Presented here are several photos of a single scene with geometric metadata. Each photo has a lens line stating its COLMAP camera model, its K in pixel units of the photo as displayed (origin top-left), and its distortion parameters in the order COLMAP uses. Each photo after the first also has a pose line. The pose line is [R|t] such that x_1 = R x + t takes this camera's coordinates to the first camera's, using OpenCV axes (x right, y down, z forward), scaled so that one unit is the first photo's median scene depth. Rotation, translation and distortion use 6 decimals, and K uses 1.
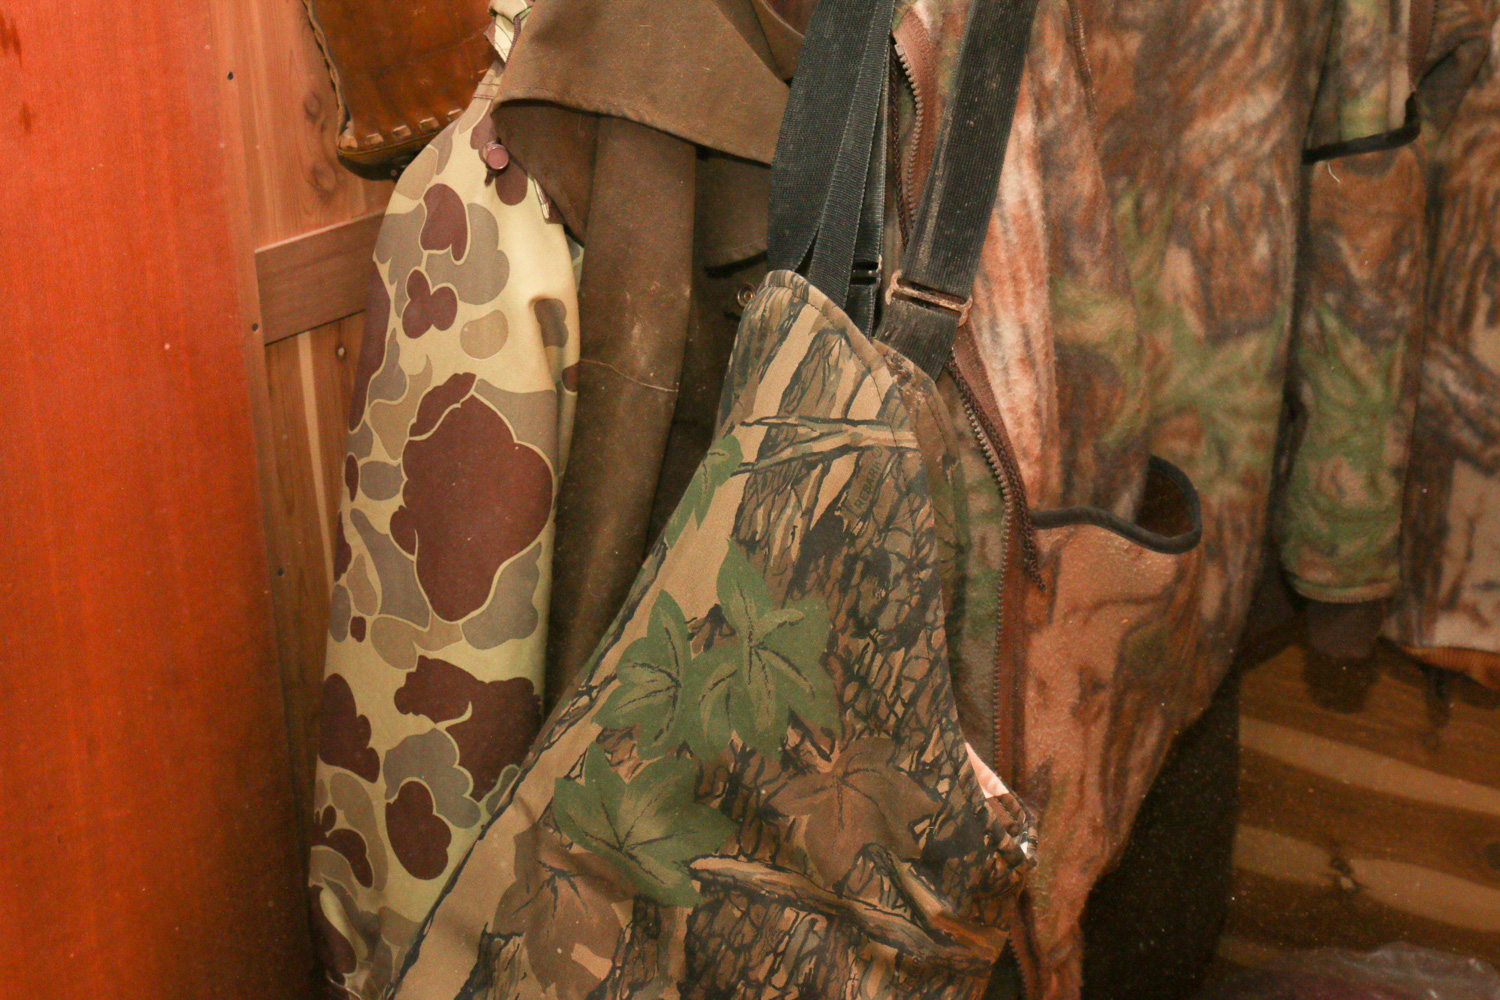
lens RADIAL K [[2614.3, 0, 750.7], [0, 2614.3, 501.1], [0, 0, 1]] dist [0.005795, 0.000000]
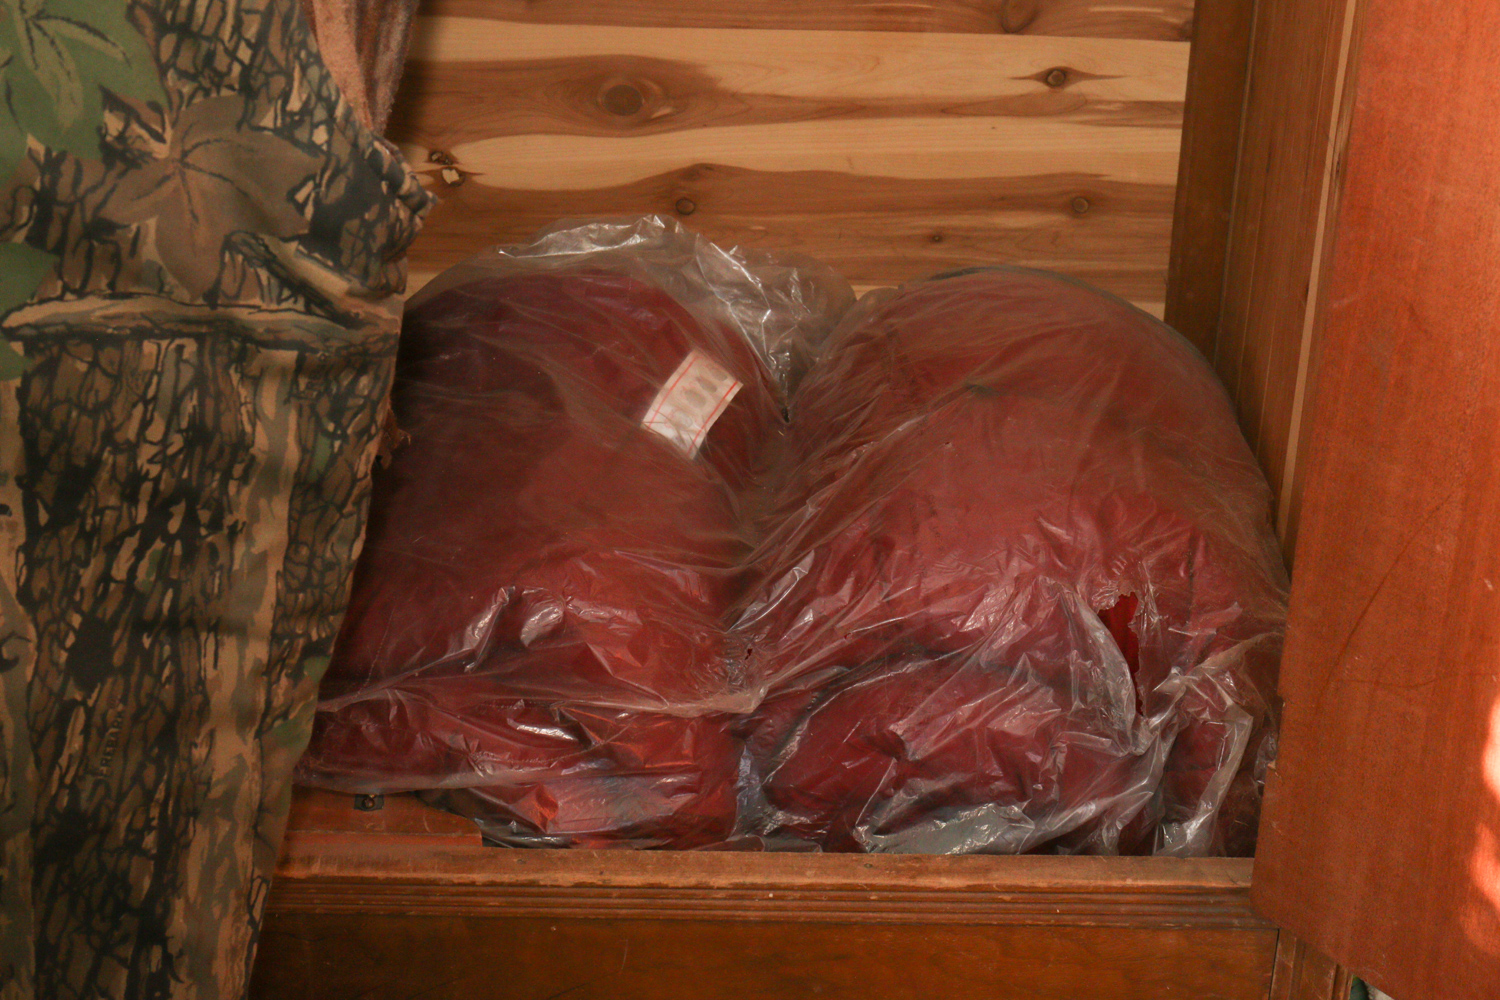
lens RADIAL K [[3010.4, 0, 750.1], [0, 3010.4, 502.0], [0, 0, 1]] dist [-0.003781, 0.000000]
pose [[0.809249, -0.302105, 0.503834, -0.309546], [0.177198, 0.943221, 0.280955, -0.019475], [-0.560104, -0.138085, 0.816833, 0.161270]]
